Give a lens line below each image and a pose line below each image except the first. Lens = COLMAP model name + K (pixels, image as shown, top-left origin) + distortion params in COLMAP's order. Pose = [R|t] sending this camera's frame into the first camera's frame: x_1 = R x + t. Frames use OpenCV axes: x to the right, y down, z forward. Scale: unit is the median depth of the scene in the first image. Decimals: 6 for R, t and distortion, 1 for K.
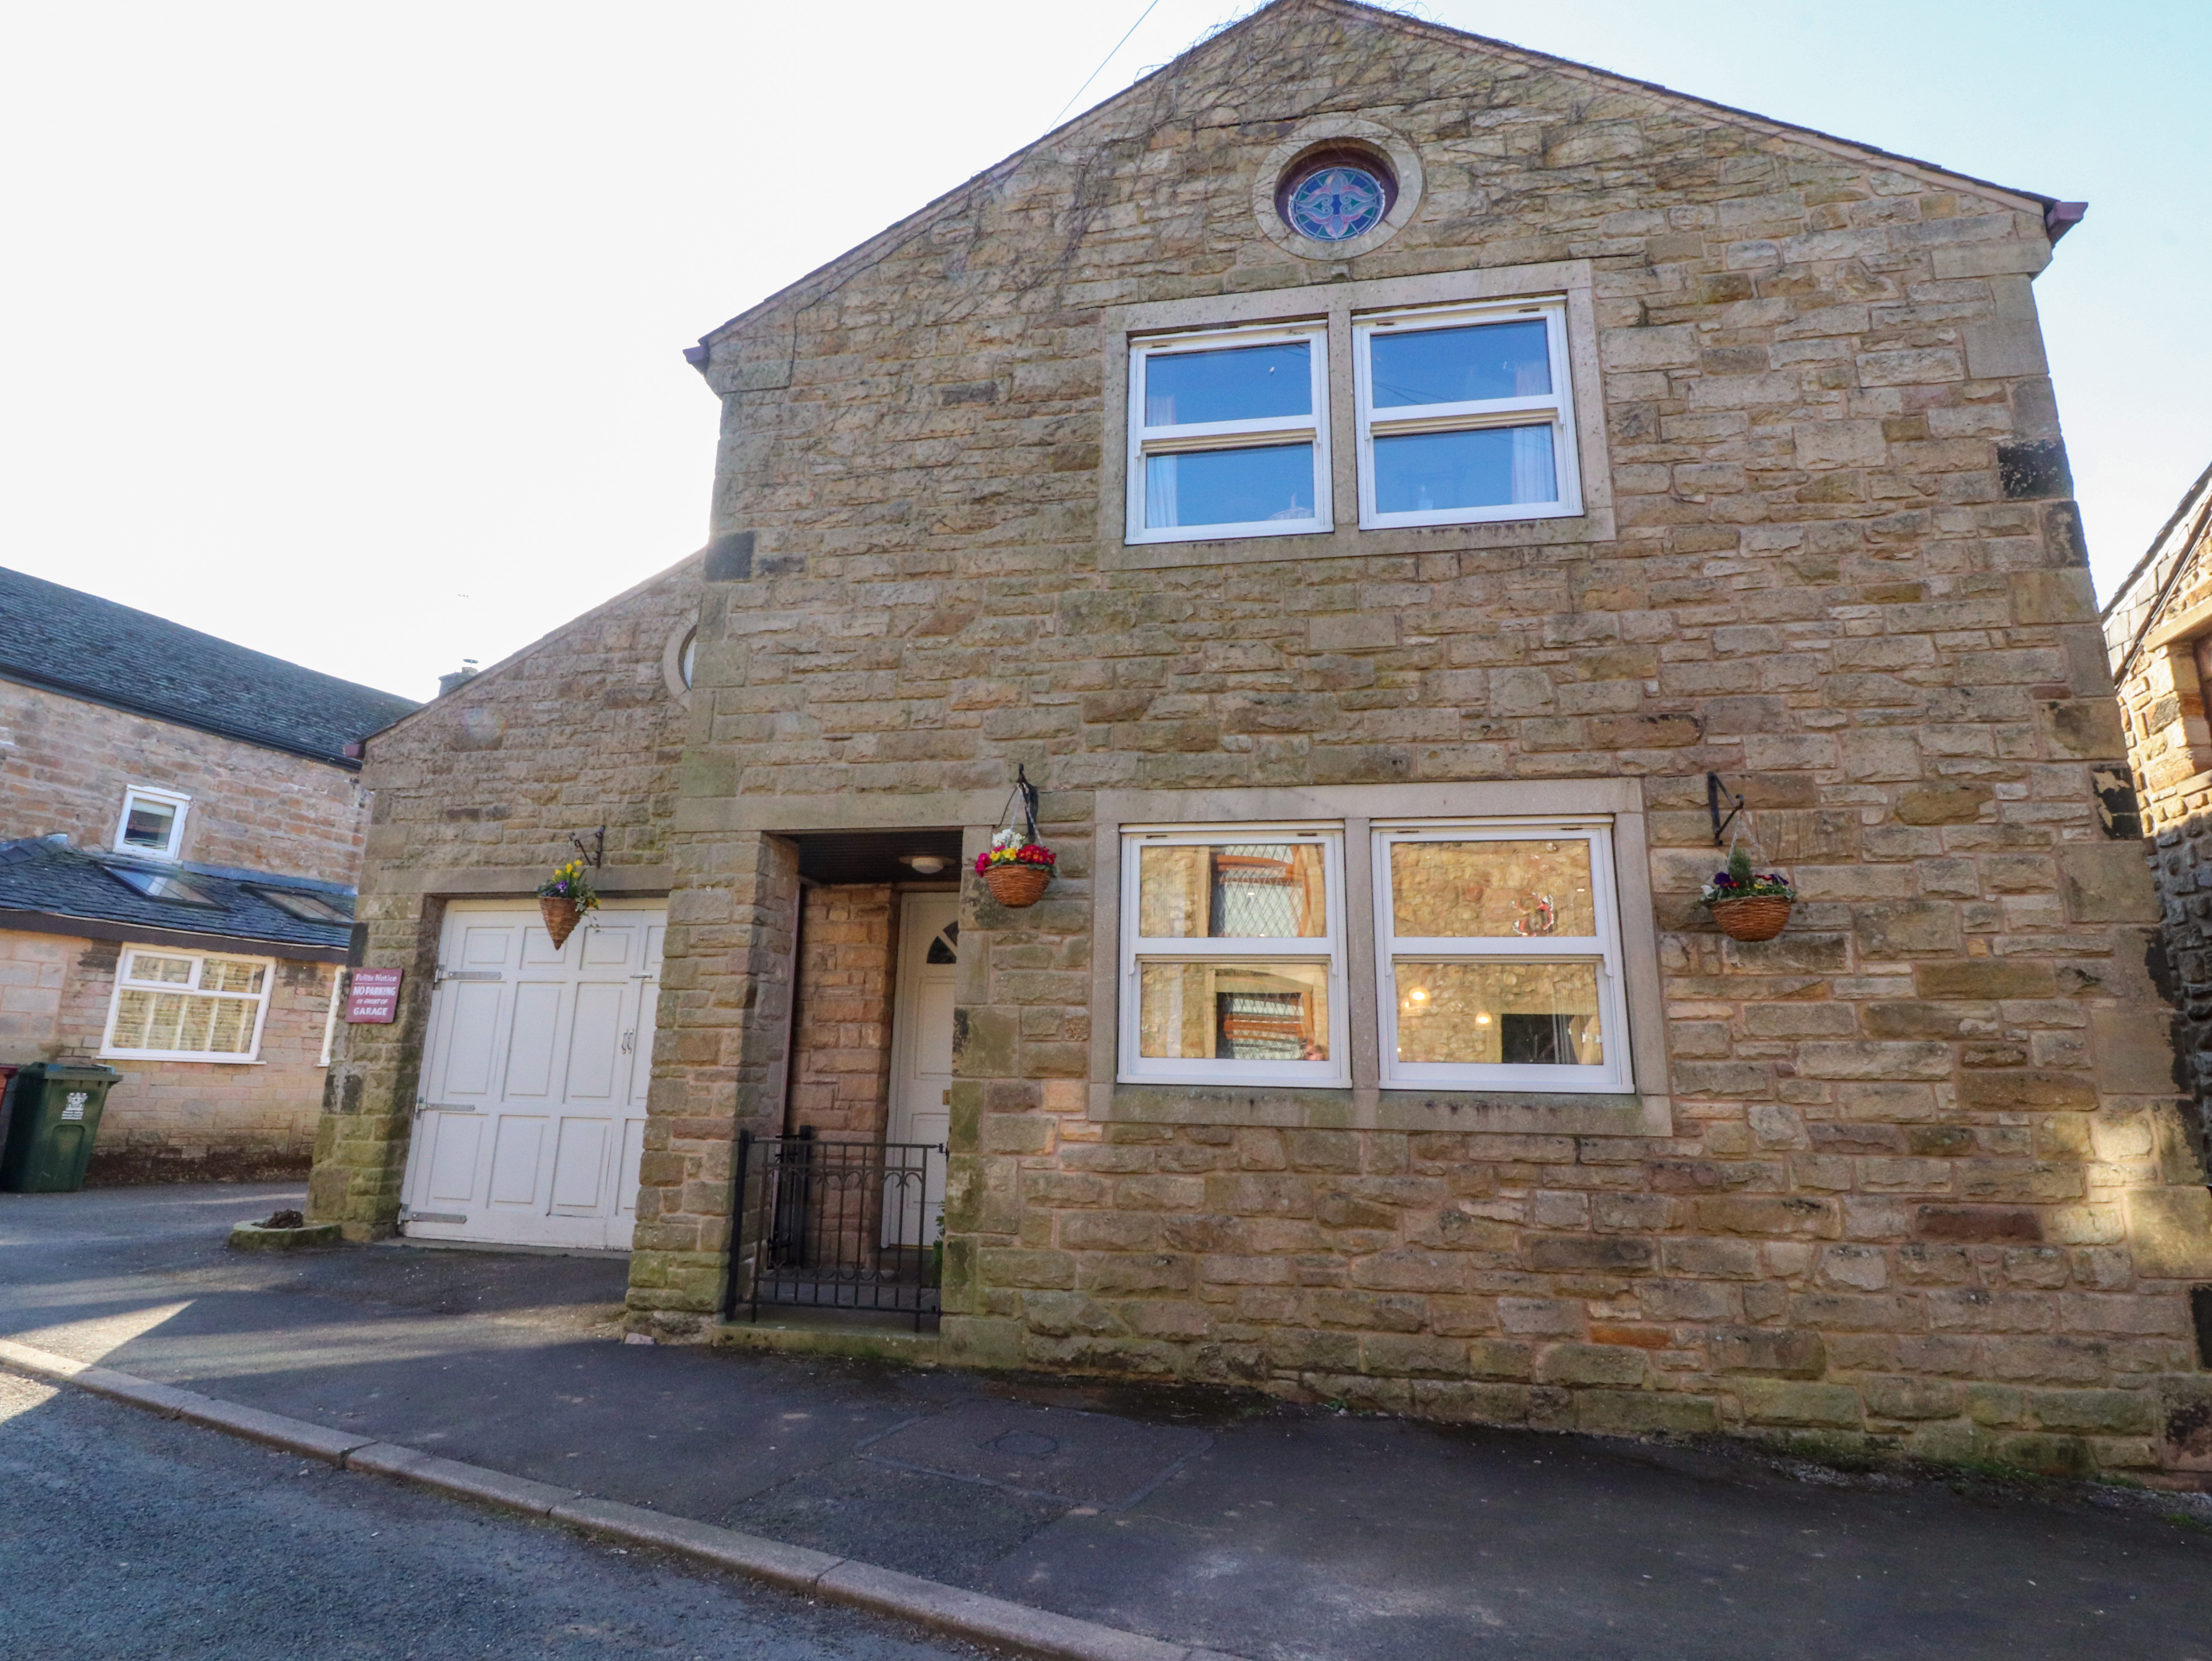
lens RADIAL K [[1173.9, 0, 1099.7], [0, 1173.9, 822.0], [0, 0, 1]] dist [-0.001946, -0.011867]
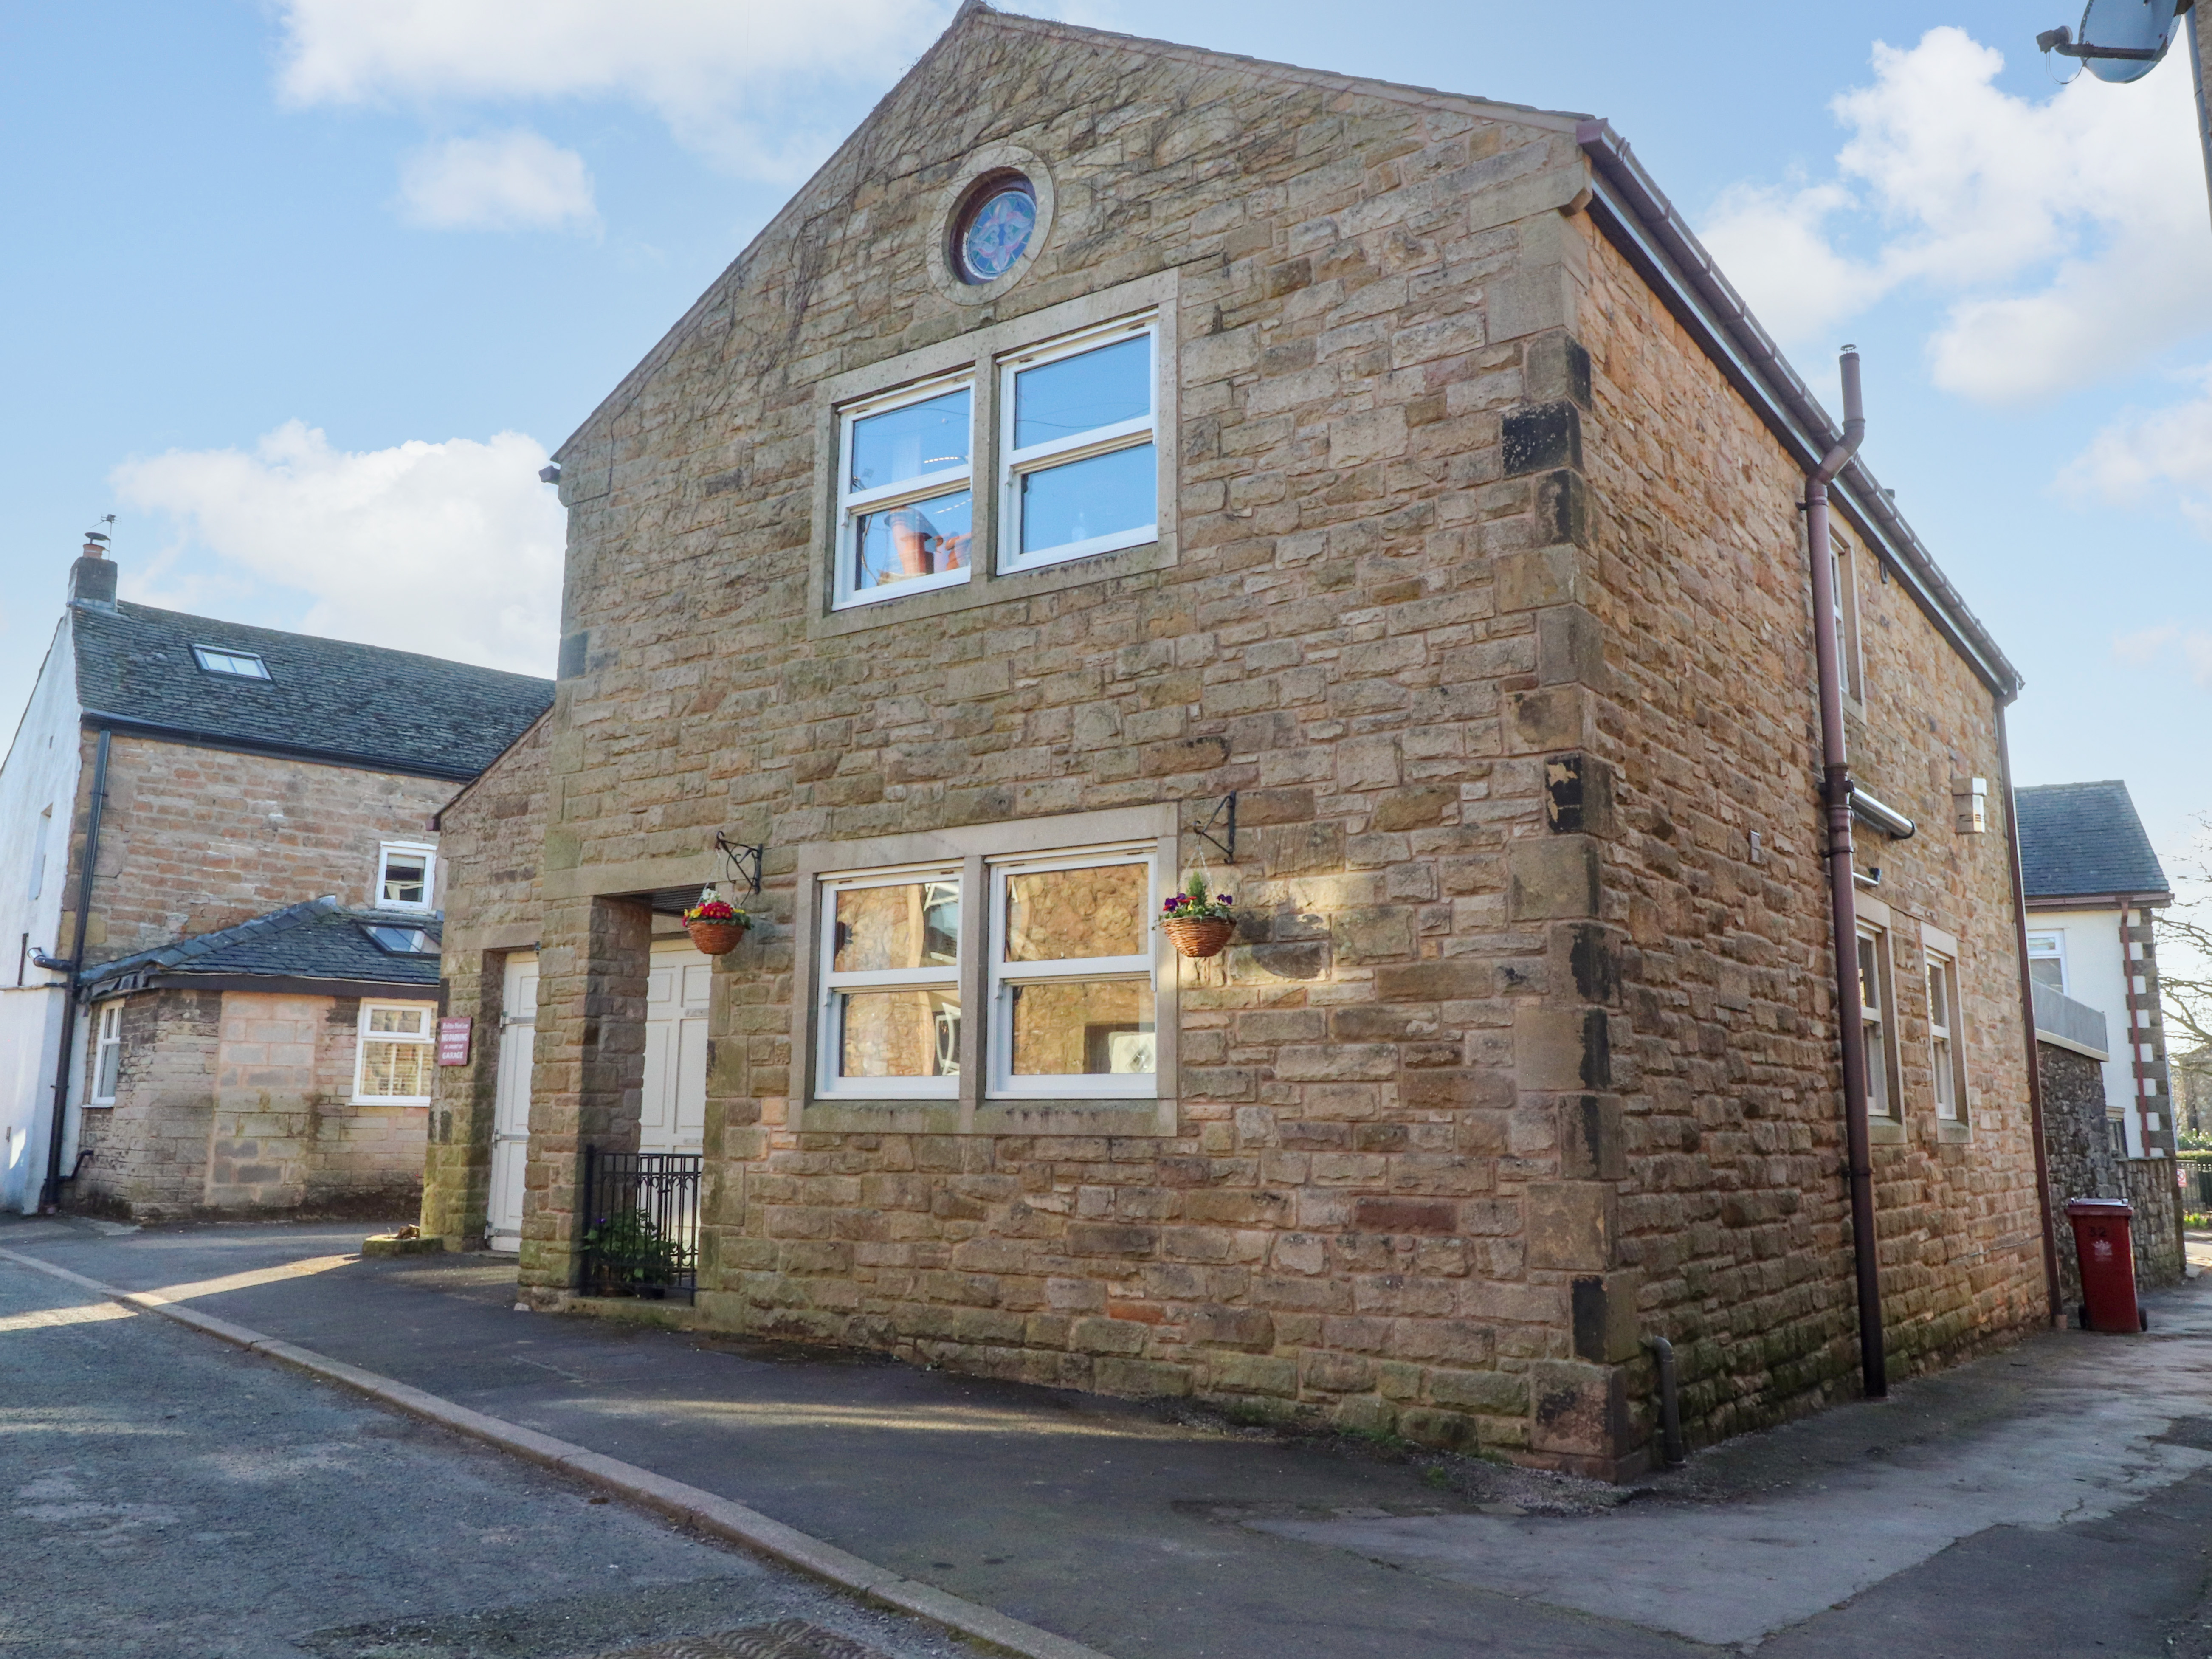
lens RADIAL K [[1853.6, 0, 1095.7], [0, 1853.6, 818.5], [0, 0, 1]] dist [0.012985, -0.005142]
pose [[0.900220, -0.084136, -0.427229, 1.033457], [0.105581, 0.994052, 0.026708, -0.069883], [0.422441, -0.069151, 0.903749, -0.500339]]
